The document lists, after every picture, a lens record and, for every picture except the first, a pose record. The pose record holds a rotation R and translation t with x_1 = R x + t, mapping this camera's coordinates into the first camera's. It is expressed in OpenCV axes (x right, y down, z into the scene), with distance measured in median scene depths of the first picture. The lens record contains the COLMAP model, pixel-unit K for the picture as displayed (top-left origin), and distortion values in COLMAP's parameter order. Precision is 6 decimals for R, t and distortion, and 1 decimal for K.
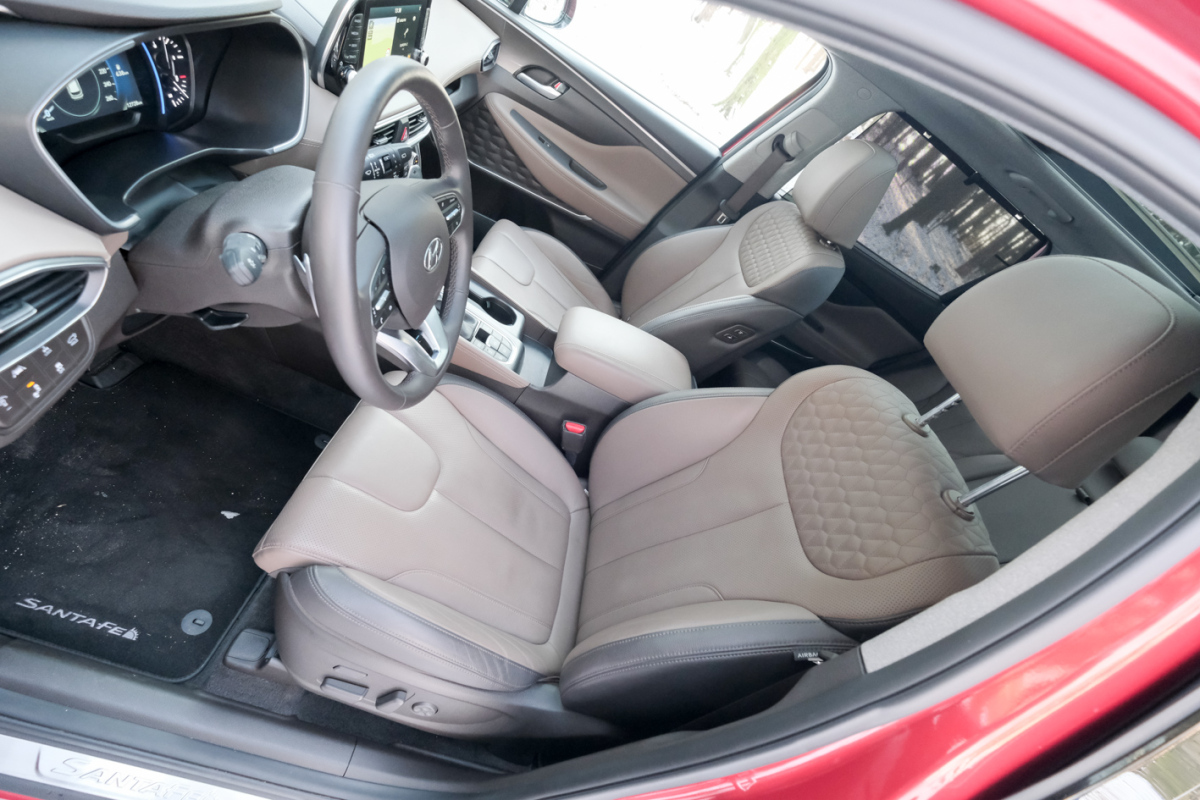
lens RADIAL K [[525.4, 0, 600.0], [0, 525.4, 400.0], [0, 0, 1]] dist [-0.003862, -0.000257]
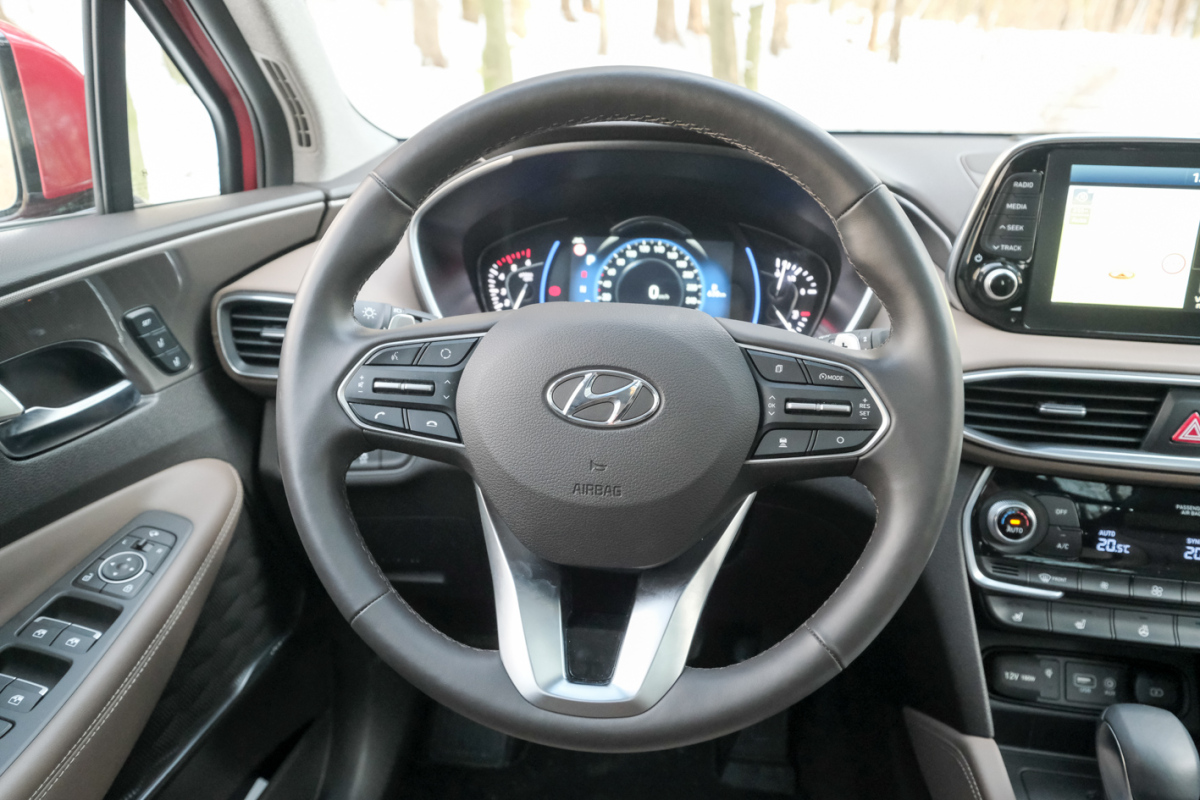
lens RADIAL K [[868.6, 0, 600.0], [0, 868.6, 400.0], [0, 0, 1]] dist [-0.002301, 0.002343]
pose [[0.003814, -0.178071, -0.984010, 0.395036], [-0.696087, 0.706005, -0.130460, -0.168514], [0.717947, 0.685455, -0.121261, 1.031598]]
